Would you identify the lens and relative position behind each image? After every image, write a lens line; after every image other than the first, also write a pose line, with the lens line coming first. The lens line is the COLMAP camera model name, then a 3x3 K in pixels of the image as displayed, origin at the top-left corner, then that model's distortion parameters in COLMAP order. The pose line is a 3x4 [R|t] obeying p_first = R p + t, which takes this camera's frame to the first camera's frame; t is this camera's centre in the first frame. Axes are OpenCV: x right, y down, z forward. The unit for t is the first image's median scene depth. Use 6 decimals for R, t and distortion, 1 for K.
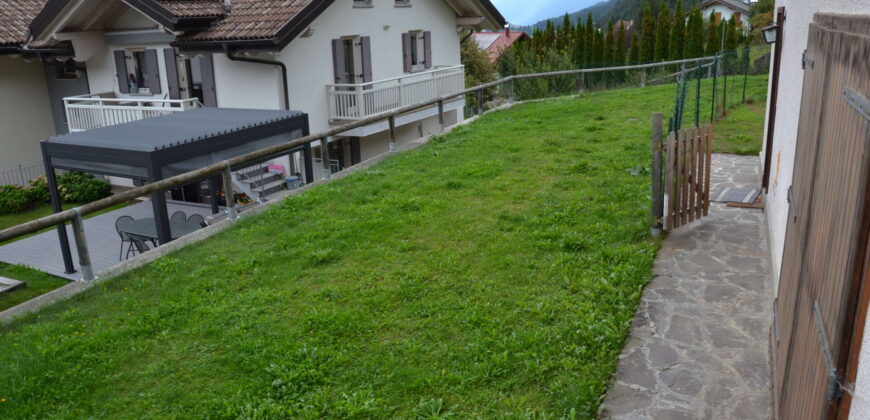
lens RADIAL K [[684.3, 0, 435.0], [0, 684.3, 210.0], [0, 0, 1]] dist [-0.167028, 0.137530]
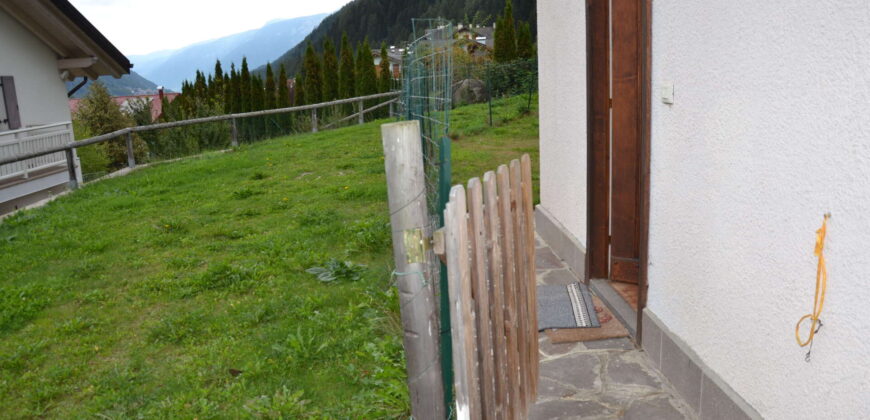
lens RADIAL K [[684.3, 0, 435.0], [0, 684.3, 210.0], [0, 0, 1]] dist [-0.167028, 0.137530]
pose [[0.888103, -0.102651, 0.448035, 0.072076], [0.142520, 0.988201, -0.056095, -0.030768], [-0.436991, 0.113672, 0.892254, 0.249658]]
